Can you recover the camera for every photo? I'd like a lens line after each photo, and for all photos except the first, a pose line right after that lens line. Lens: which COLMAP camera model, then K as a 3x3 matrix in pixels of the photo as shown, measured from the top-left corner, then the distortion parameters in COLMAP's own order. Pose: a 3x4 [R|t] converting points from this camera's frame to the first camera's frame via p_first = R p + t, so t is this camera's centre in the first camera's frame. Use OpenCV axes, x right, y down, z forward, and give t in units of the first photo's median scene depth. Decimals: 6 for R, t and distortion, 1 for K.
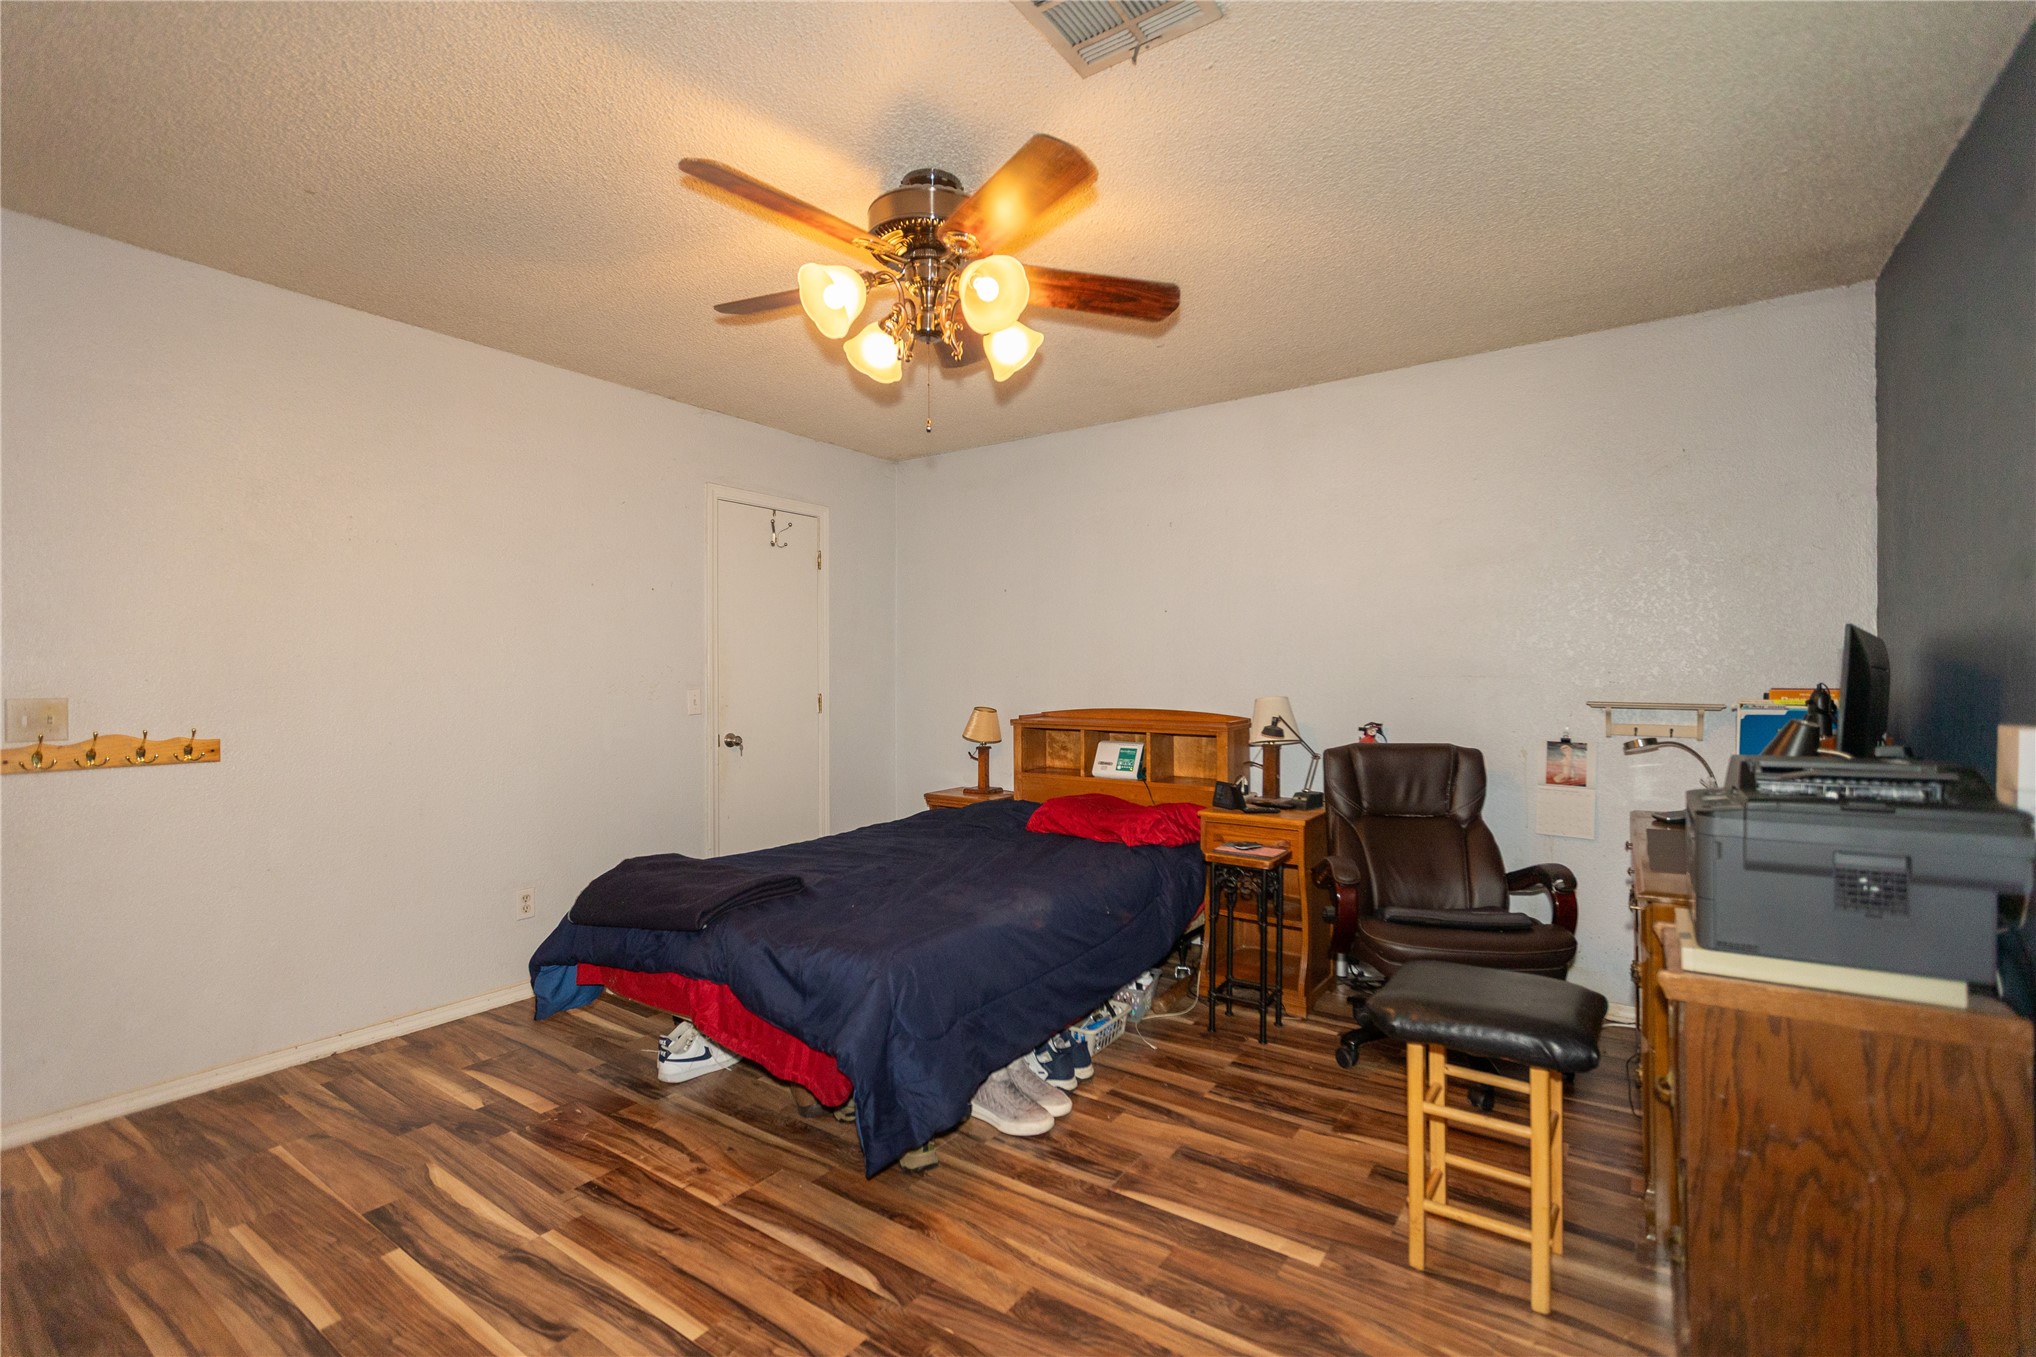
lens RADIAL K [[896.8, 0, 1016.5], [0, 896.8, 677.5], [0, 0, 1]] dist [0.002541, -0.000420]
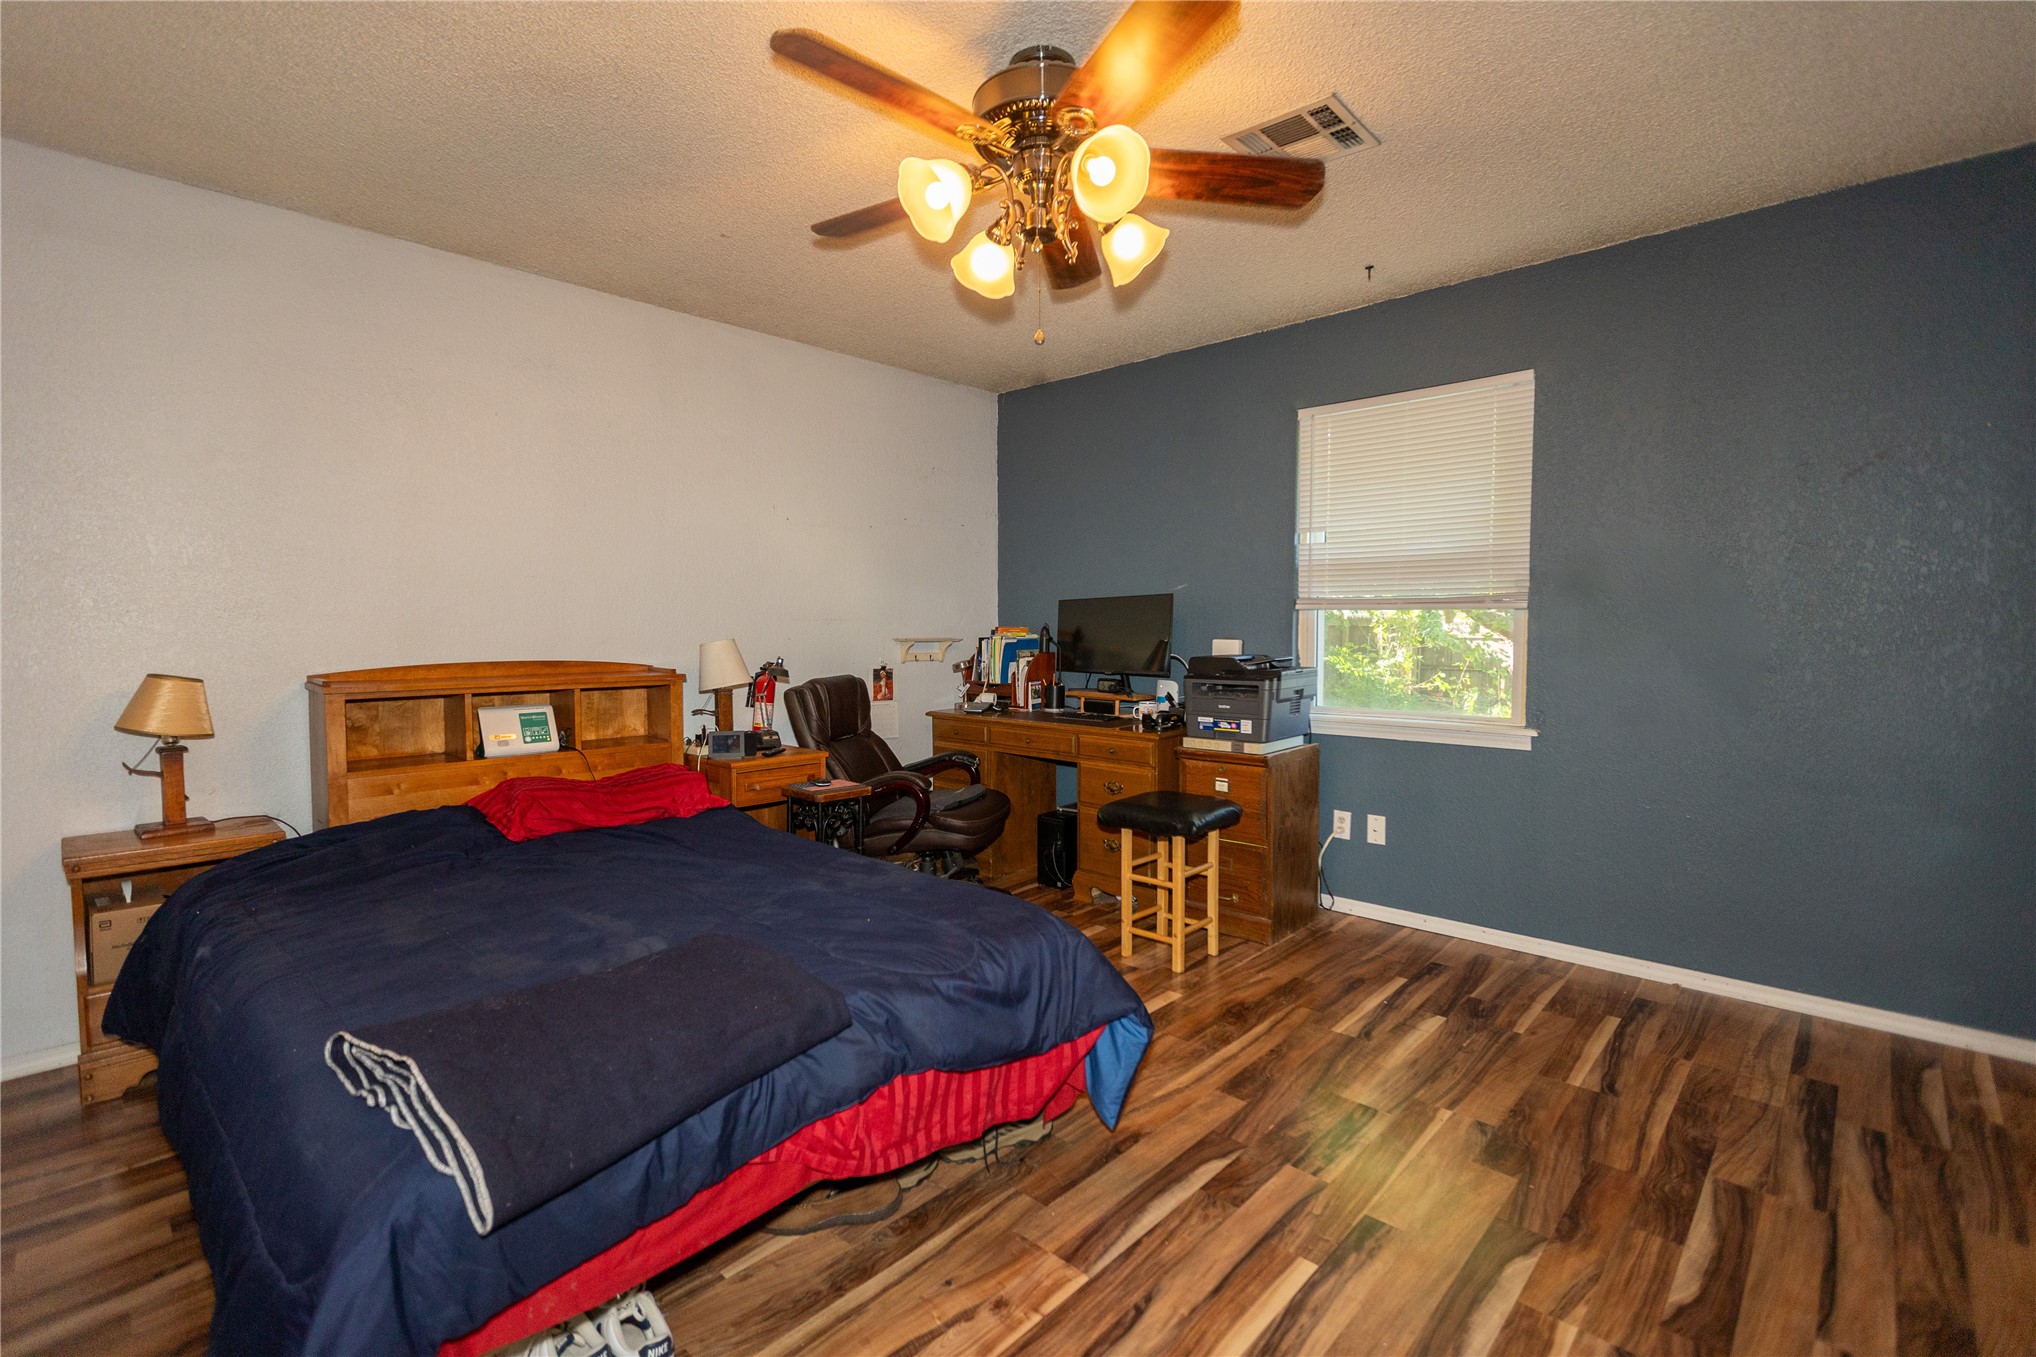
lens RADIAL K [[896.8, 0, 1017.2], [0, 896.8, 675.3], [0, 0, 1]] dist [0.002541, -0.000420]
pose [[0.155237, -0.053031, 0.986453, -1.072288], [0.002168, 0.998574, 0.053342, 0.015217], [-0.987875, -0.006142, 0.155131, 0.921720]]
